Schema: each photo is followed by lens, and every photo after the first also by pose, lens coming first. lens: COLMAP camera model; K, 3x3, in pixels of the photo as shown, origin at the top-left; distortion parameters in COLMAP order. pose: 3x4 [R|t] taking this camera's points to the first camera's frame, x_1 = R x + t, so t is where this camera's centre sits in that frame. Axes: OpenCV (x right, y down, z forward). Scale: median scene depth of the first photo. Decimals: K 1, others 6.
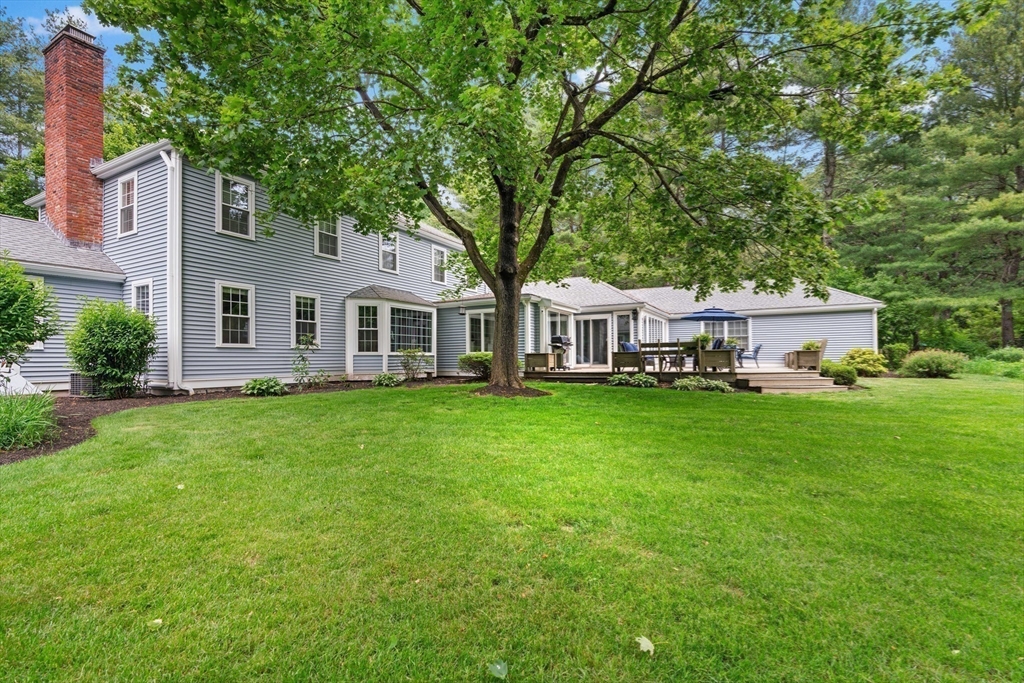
lens RADIAL K [[472.3, 0, 512.0], [0, 472.3, 347.5], [0, 0, 1]] dist [-0.000335, -0.000010]
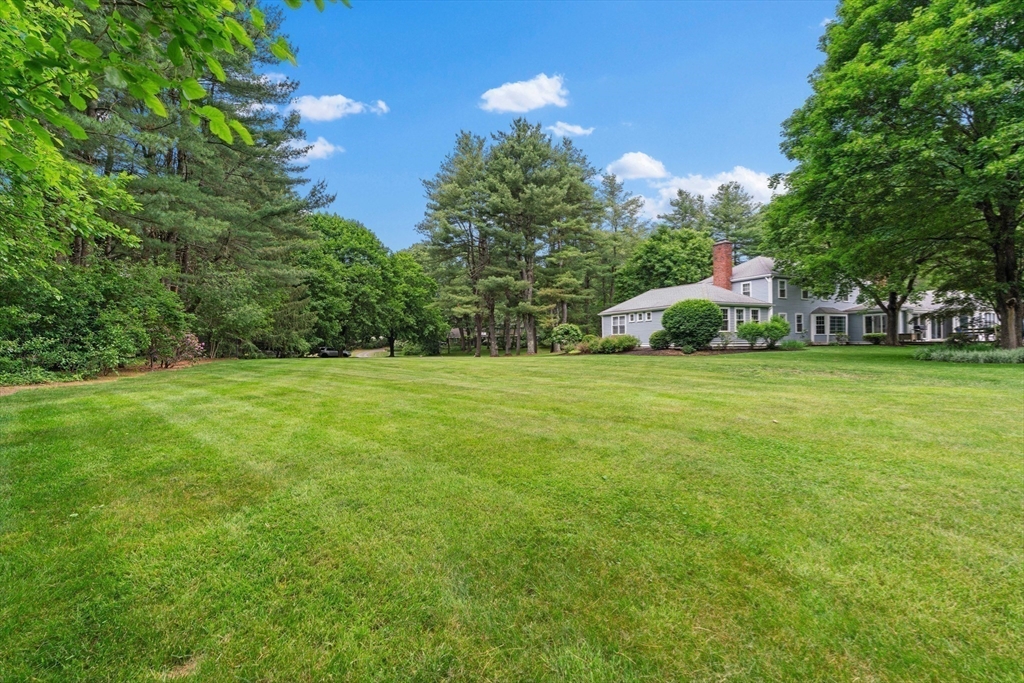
lens RADIAL K [[472.3, 0, 512.2], [0, 472.3, 342.2], [0, 0, 1]] dist [-0.000335, -0.000010]
pose [[0.802271, -0.004716, -0.596942, -0.106787], [0.017298, 0.999733, 0.015350, -0.013205], [0.596710, -0.022640, 0.802138, -1.924168]]
